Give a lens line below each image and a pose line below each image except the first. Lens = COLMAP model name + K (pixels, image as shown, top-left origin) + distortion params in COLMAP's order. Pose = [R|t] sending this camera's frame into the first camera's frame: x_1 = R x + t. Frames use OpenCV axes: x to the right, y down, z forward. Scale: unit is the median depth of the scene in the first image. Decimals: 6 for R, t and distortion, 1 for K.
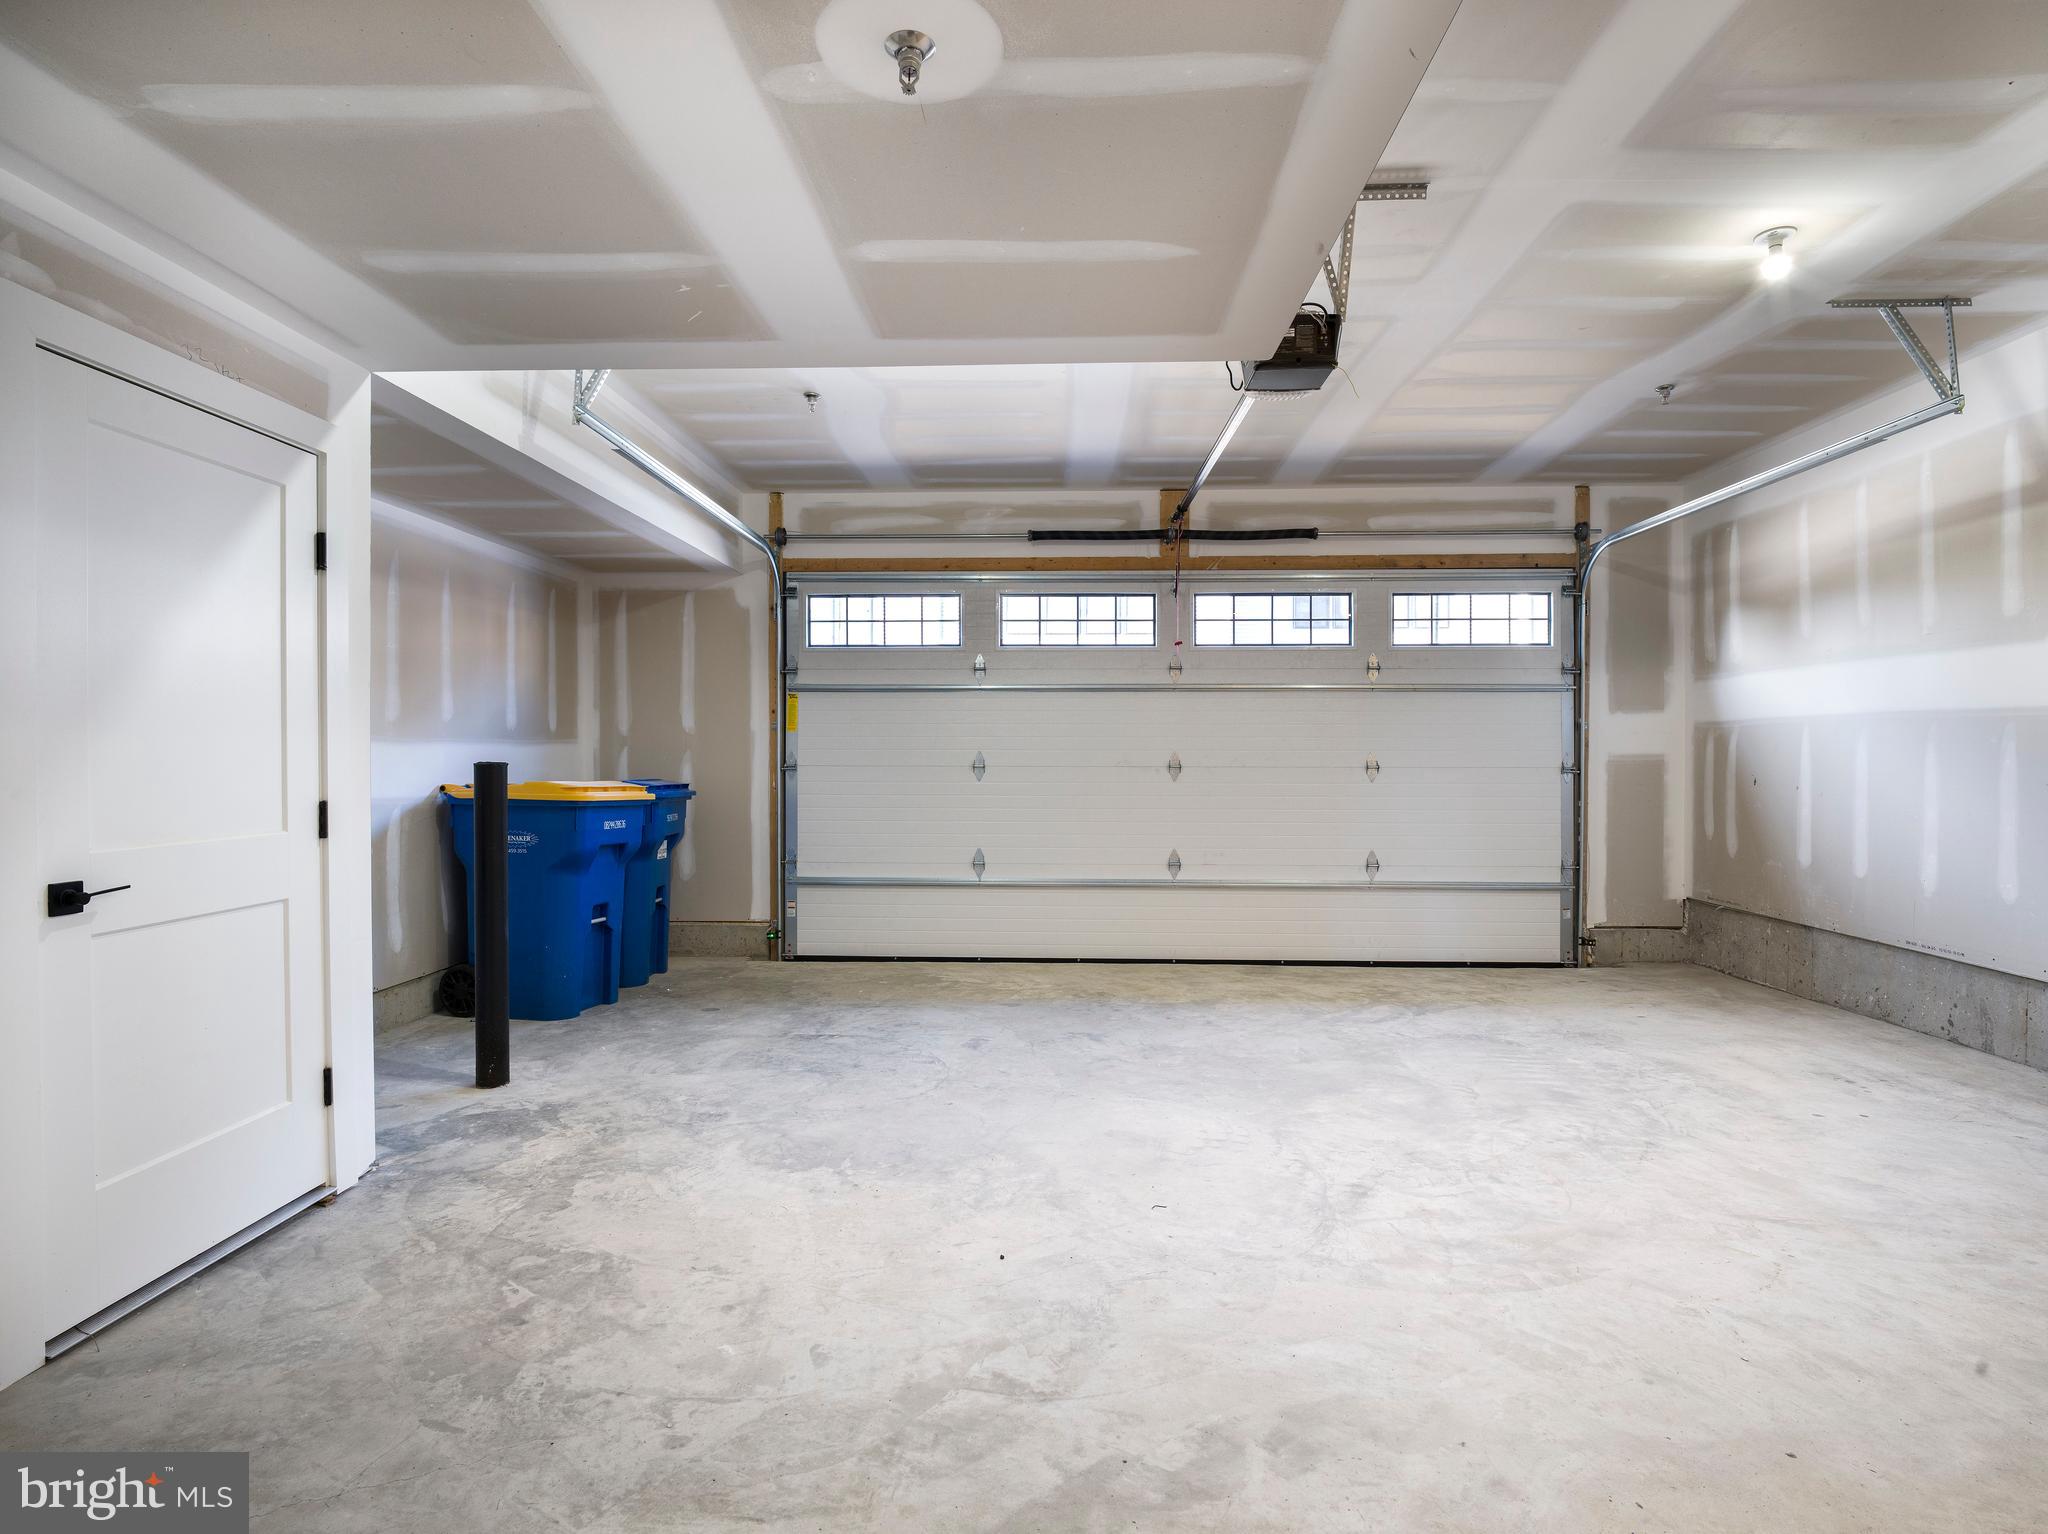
lens RADIAL K [[1057.0, 0, 1018.1], [0, 1057.0, 765.8], [0, 0, 1]] dist [-0.016862, -0.005314]
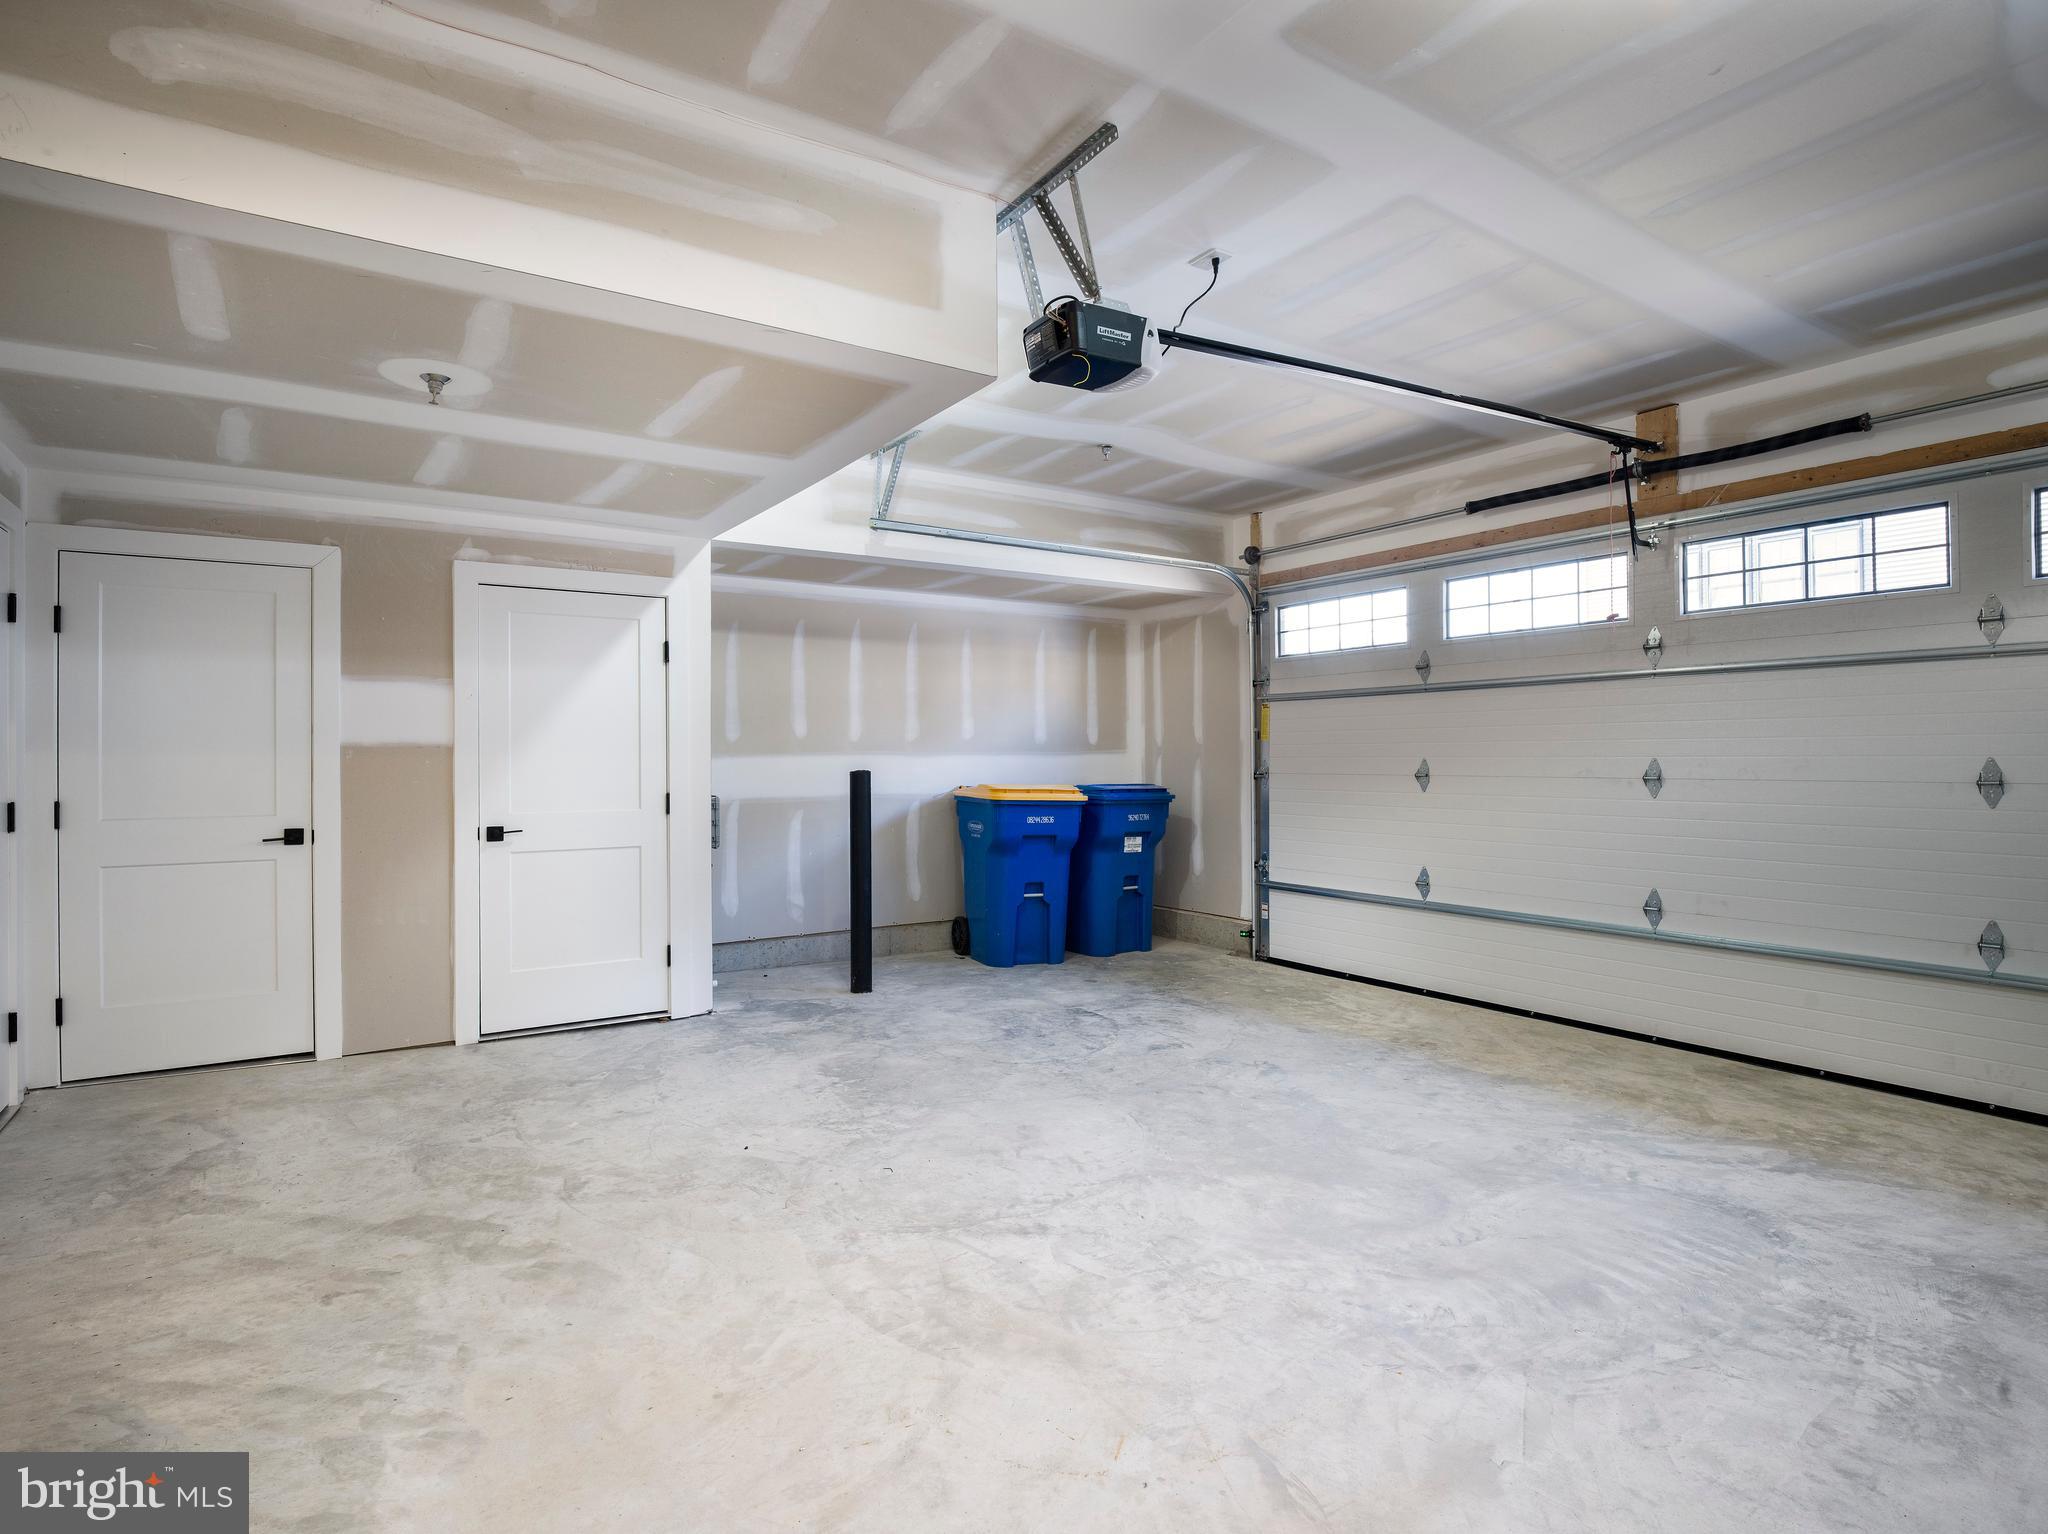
lens RADIAL K [[1057.0, 0, 1005.0], [0, 1057.0, 760.1], [0, 0, 1]] dist [-0.016862, -0.005314]
pose [[0.574321, -0.002138, -0.818627, 0.721960], [-0.003922, 0.999978, -0.005363, -0.009185], [0.818620, 0.006291, 0.574300, 0.288199]]
